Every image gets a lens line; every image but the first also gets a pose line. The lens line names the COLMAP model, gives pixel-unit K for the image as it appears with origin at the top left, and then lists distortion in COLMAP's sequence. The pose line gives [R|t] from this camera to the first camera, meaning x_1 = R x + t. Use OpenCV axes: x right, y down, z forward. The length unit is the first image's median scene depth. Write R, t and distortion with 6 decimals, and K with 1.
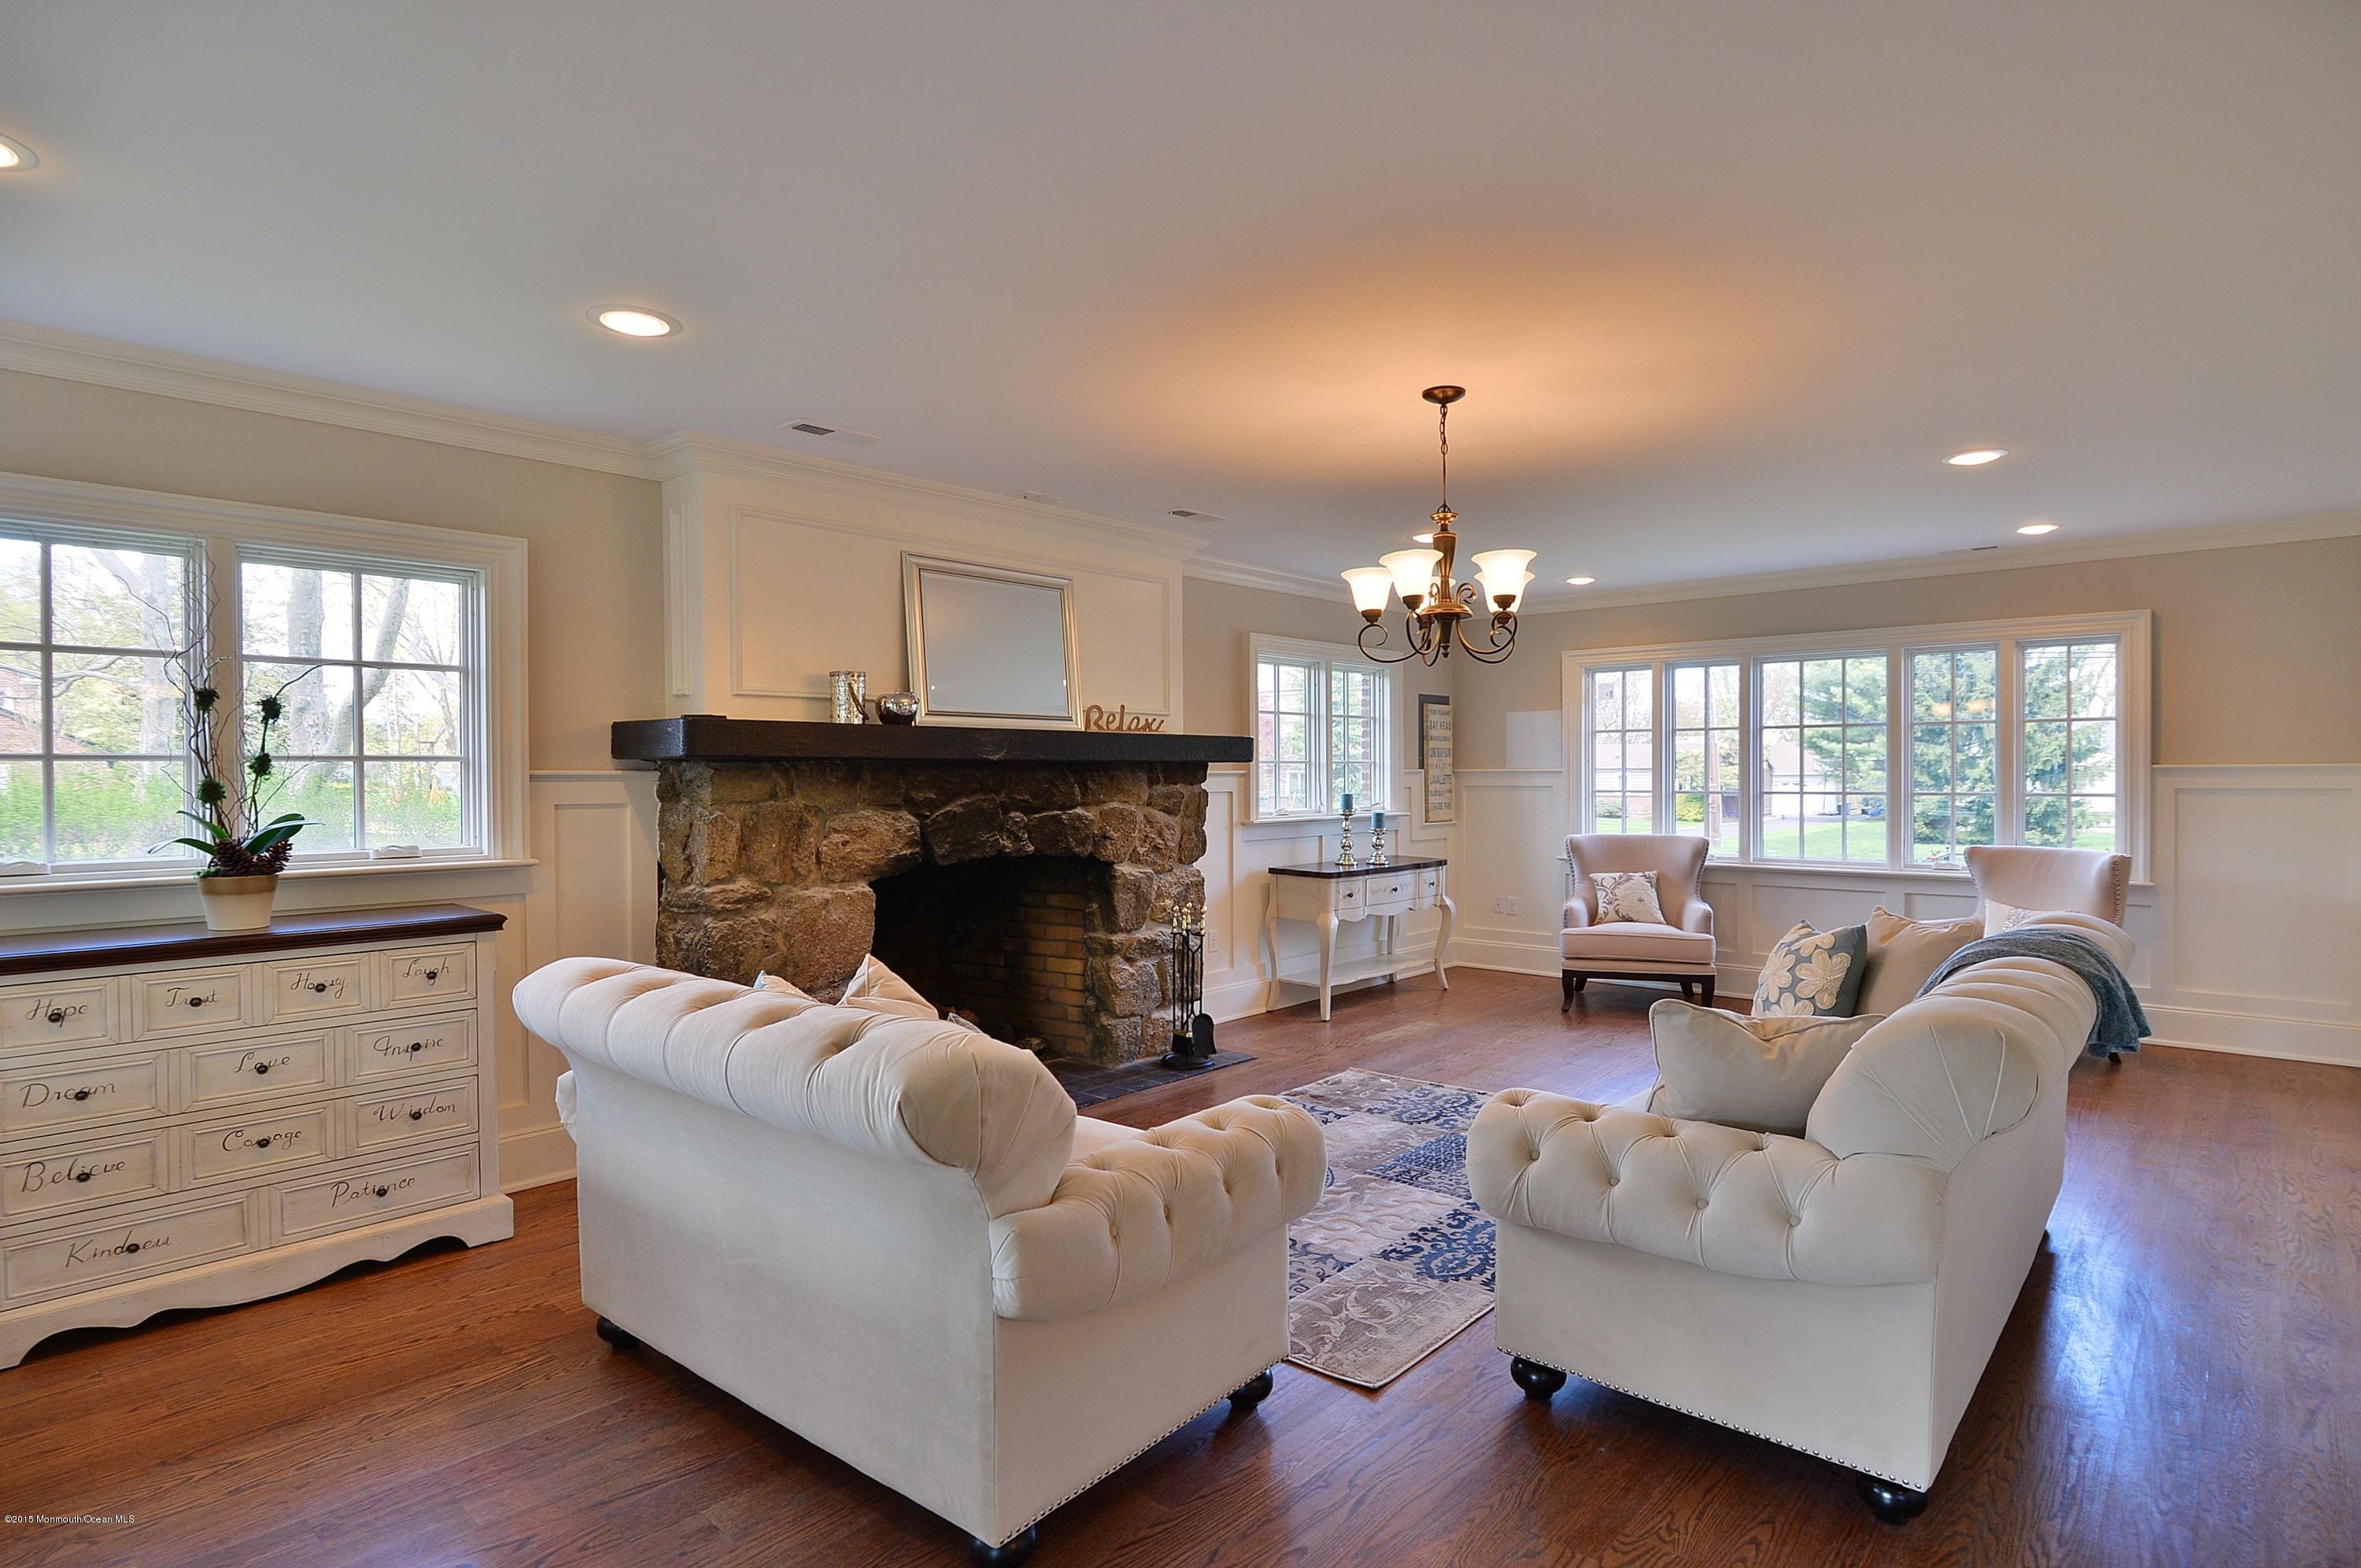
lens RADIAL K [[1222.5, 0, 1160.0], [0, 1222.5, 786.3], [0, 0, 1]] dist [-0.022424, 0.002419]
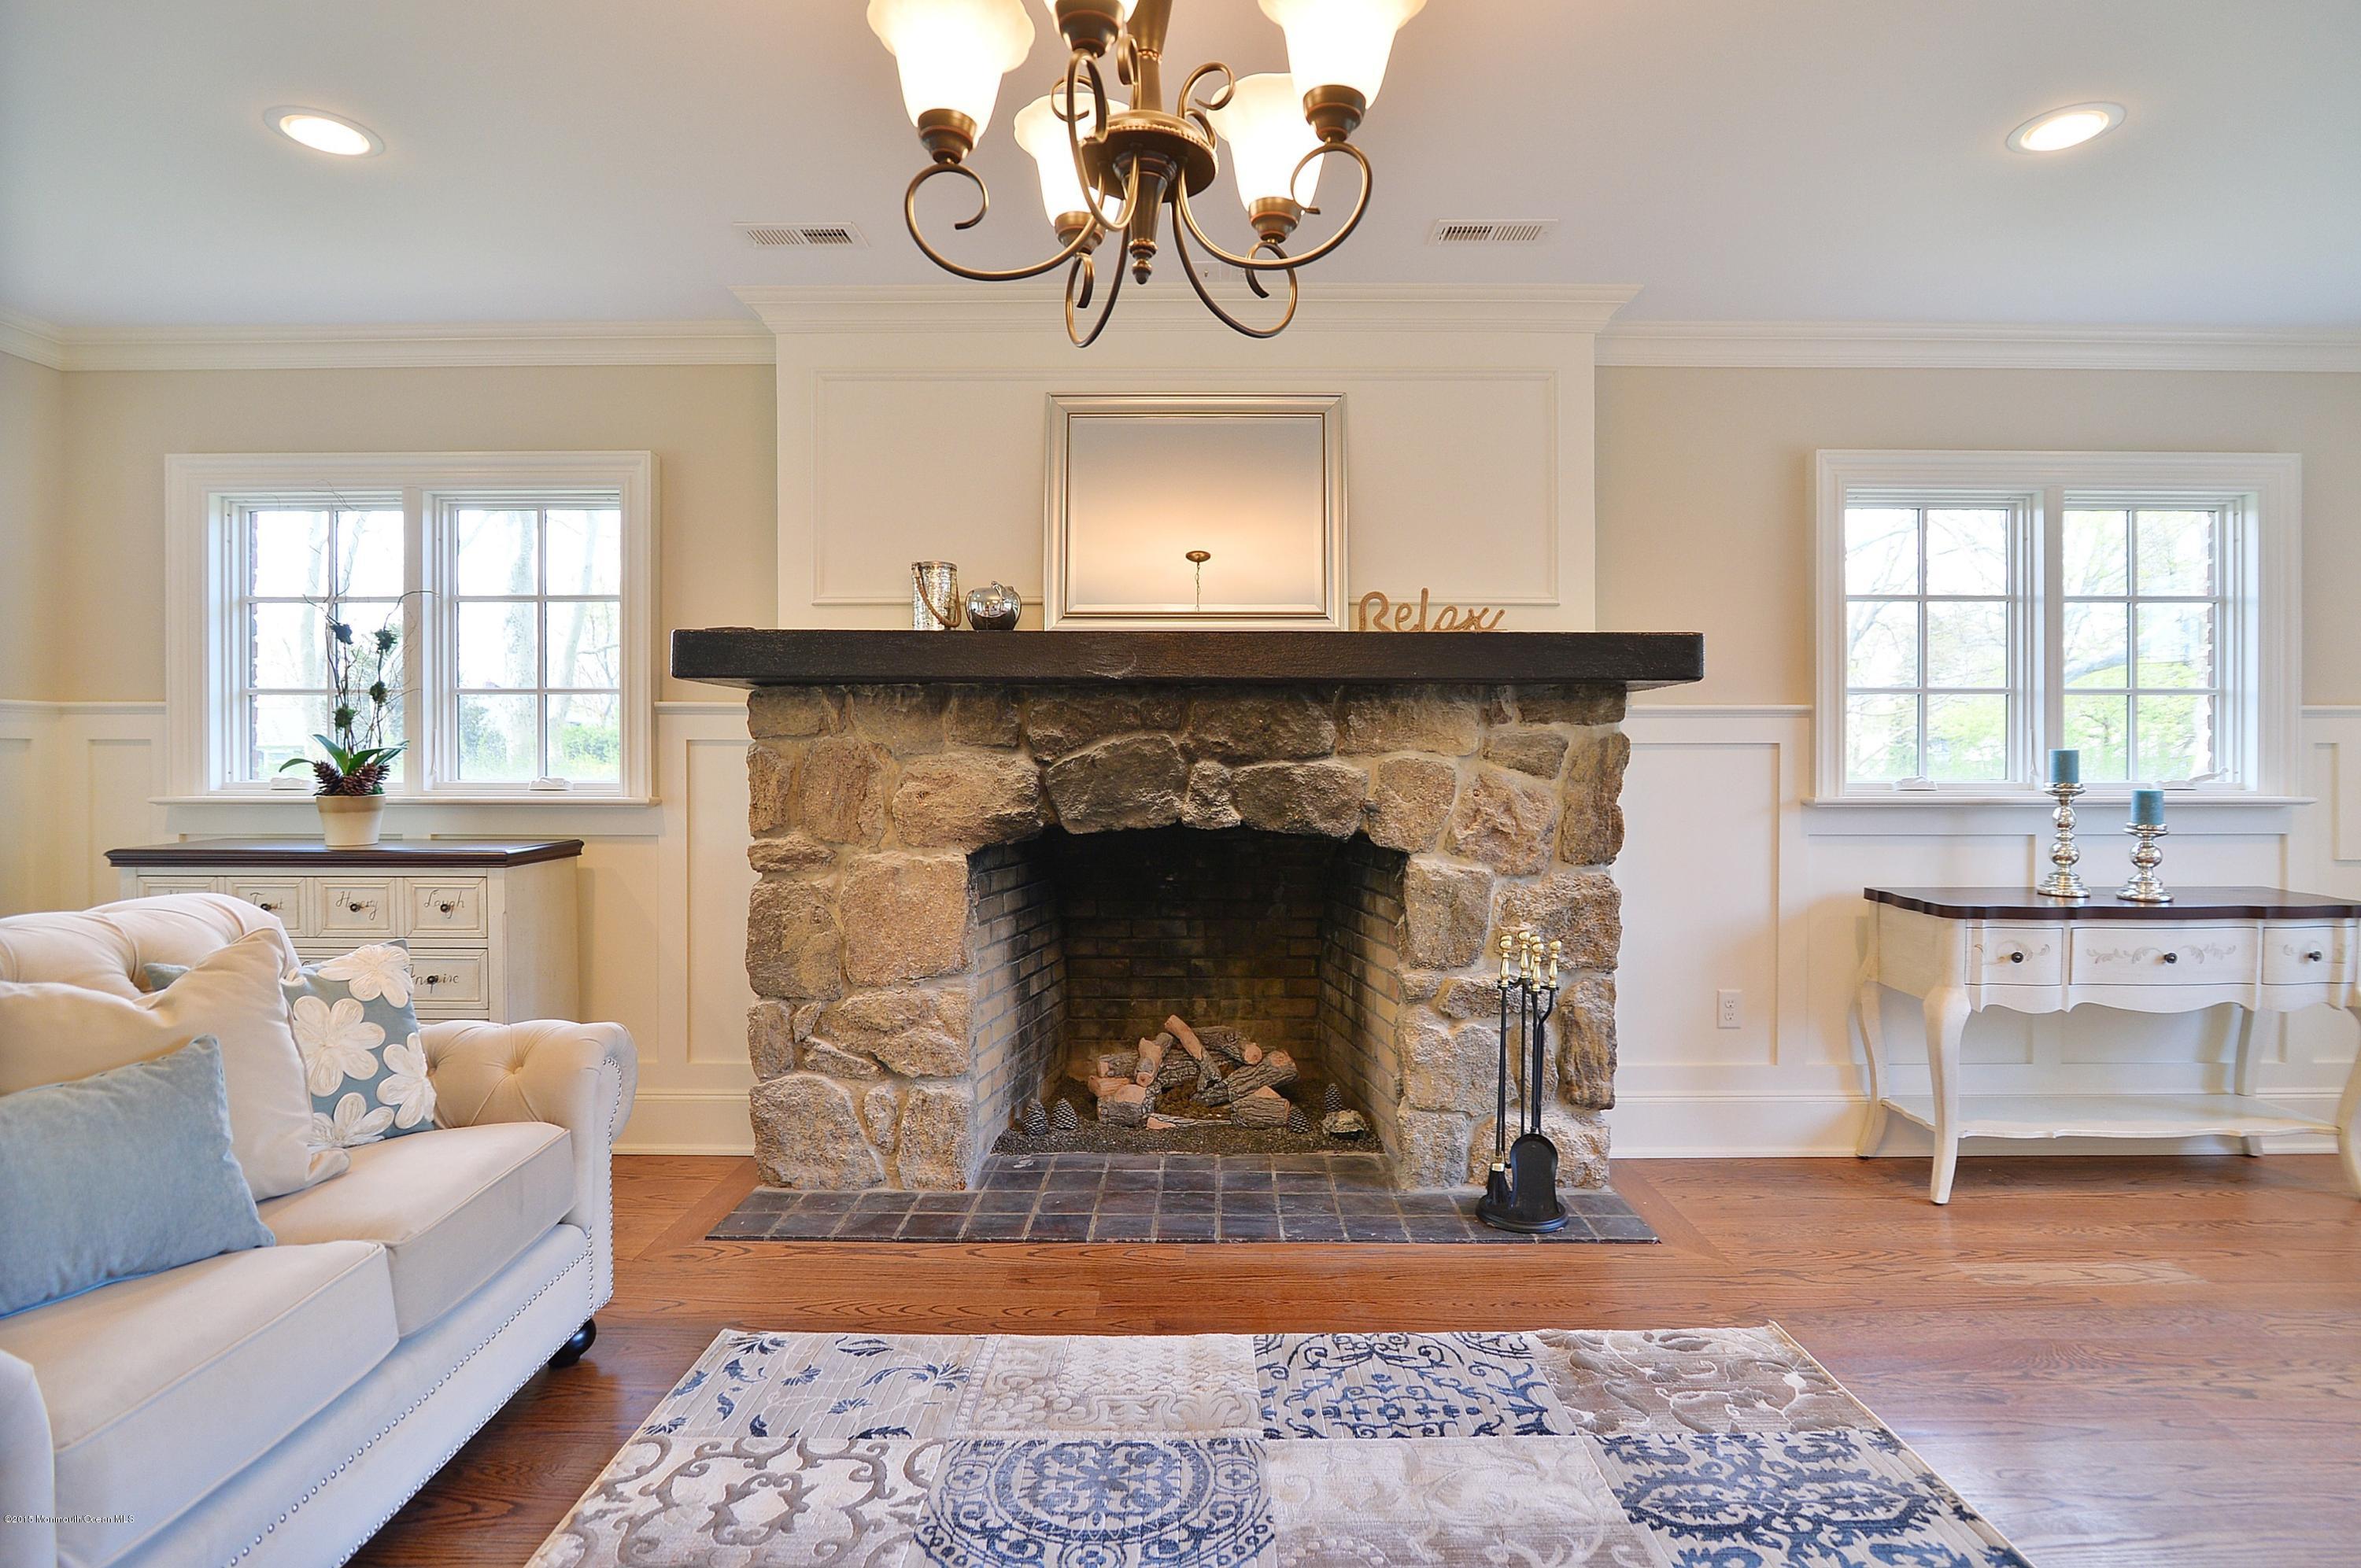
lens RADIAL K [[1222.5, 0, 1189.3], [0, 1222.5, 771.1], [0, 0, 1]] dist [-0.022424, 0.002419]
pose [[0.680507, 0.013941, -0.732609, 0.332149], [-0.016260, 0.999860, 0.003923, 0.022381], [0.732562, 0.009243, 0.680638, 0.511759]]
